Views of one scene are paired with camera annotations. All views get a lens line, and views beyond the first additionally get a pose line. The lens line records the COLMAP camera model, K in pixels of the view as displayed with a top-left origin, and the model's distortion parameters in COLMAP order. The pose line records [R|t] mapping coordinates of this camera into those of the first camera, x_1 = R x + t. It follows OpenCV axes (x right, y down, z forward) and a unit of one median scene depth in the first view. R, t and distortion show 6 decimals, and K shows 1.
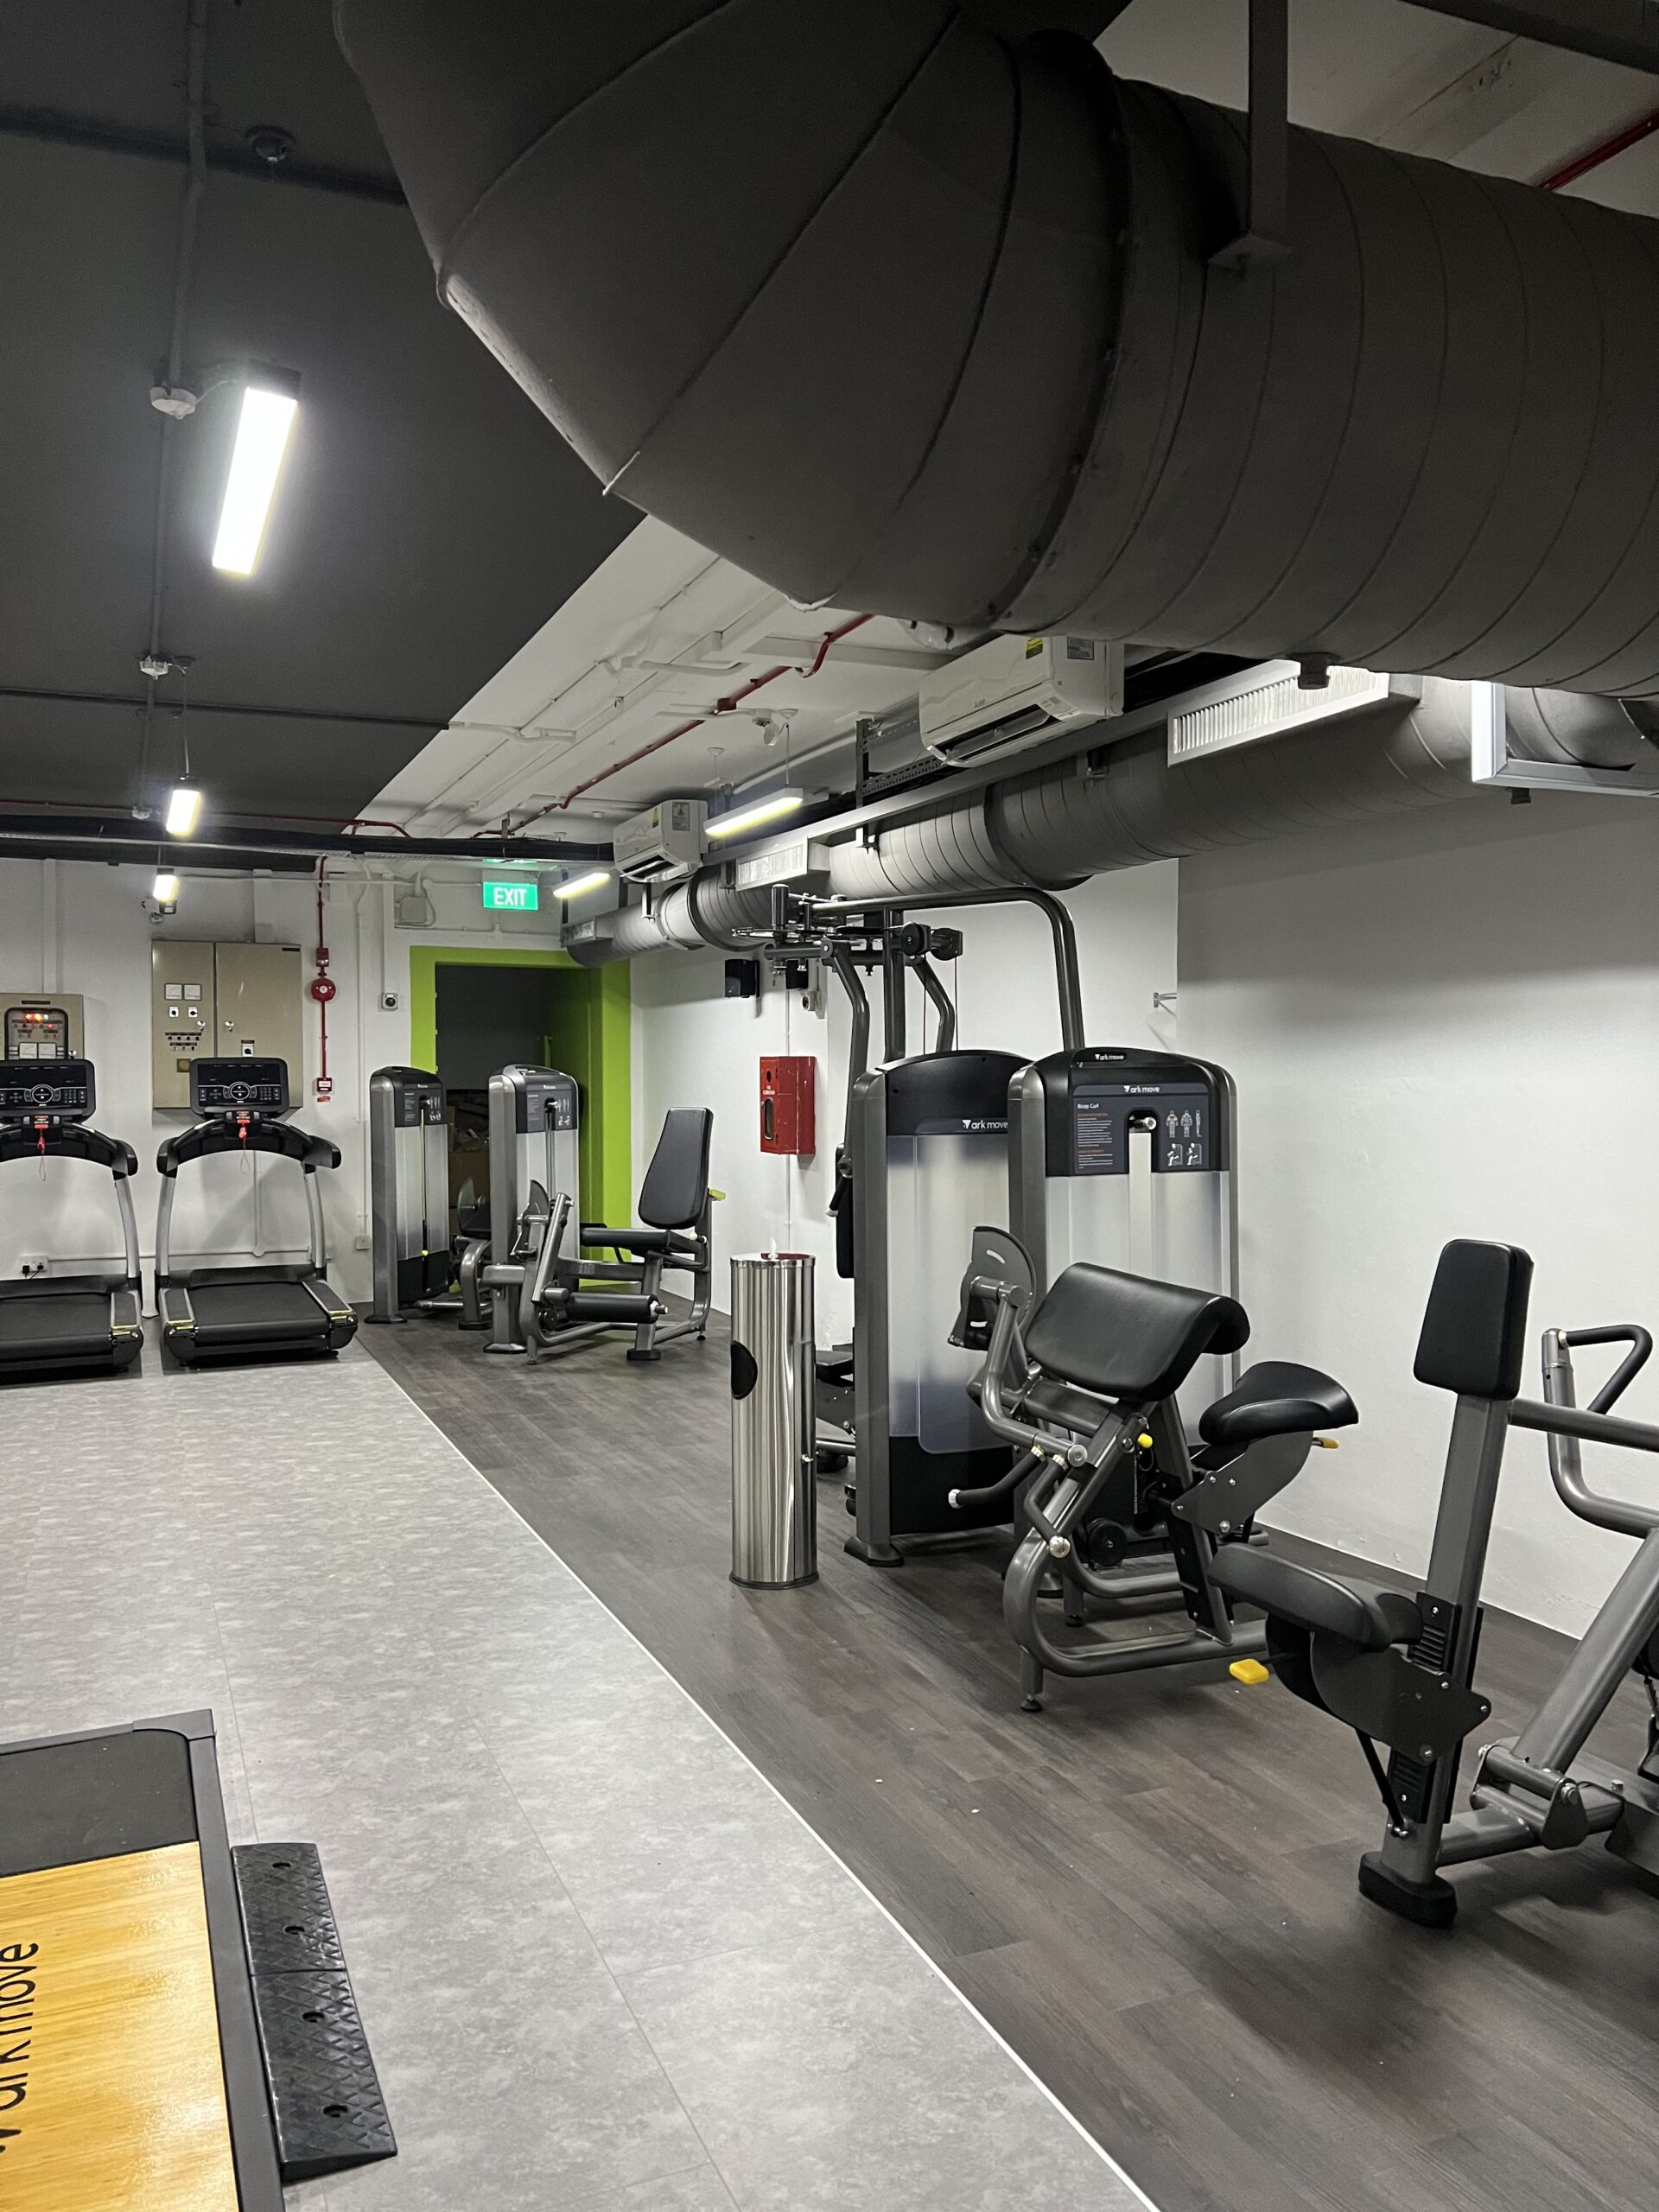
lens RADIAL K [[1654.7, 0, 829.5], [0, 1654.7, 1106.0], [0, 0, 1]] dist [0.062519, -0.073919]
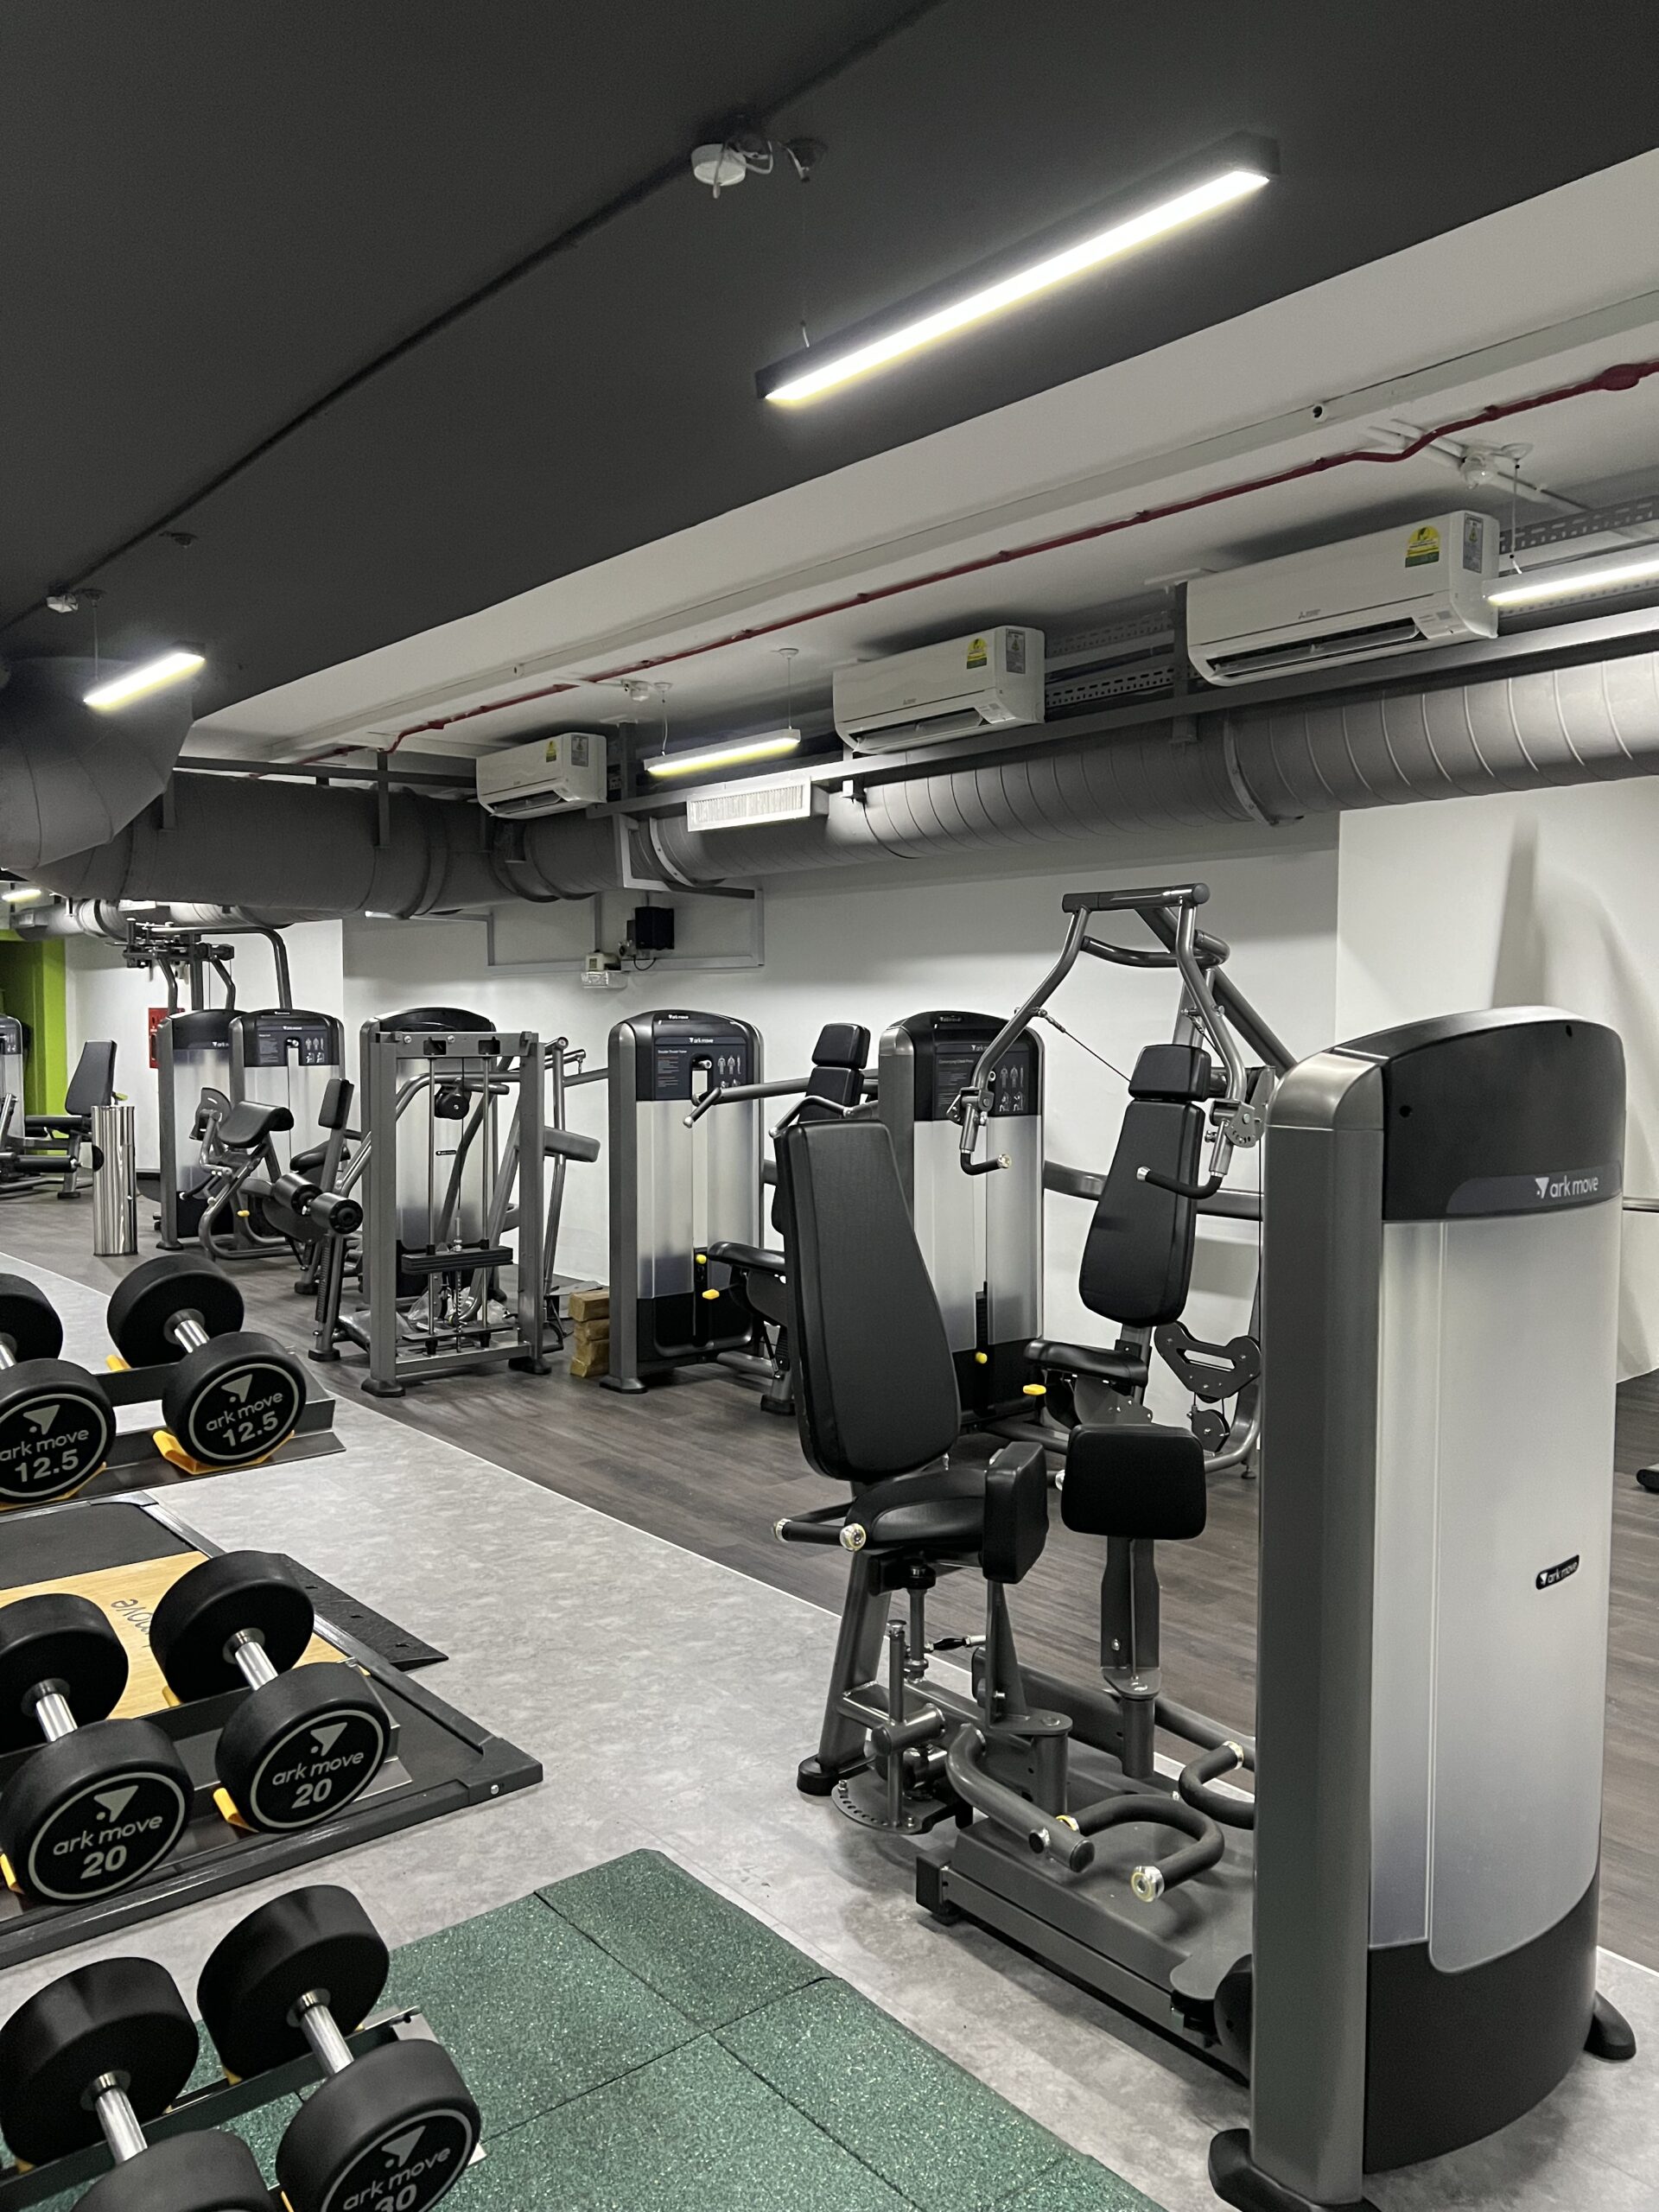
lens RADIAL K [[1654.7, 0, 829.5], [0, 1654.7, 1106.0], [0, 0, 1]] dist [0.062519, -0.073919]
pose [[0.959486, -0.010344, 0.281565, 0.143119], [0.000679, 0.999408, 0.034400, 0.010276], [-0.281754, -0.032815, 0.958925, -0.770269]]
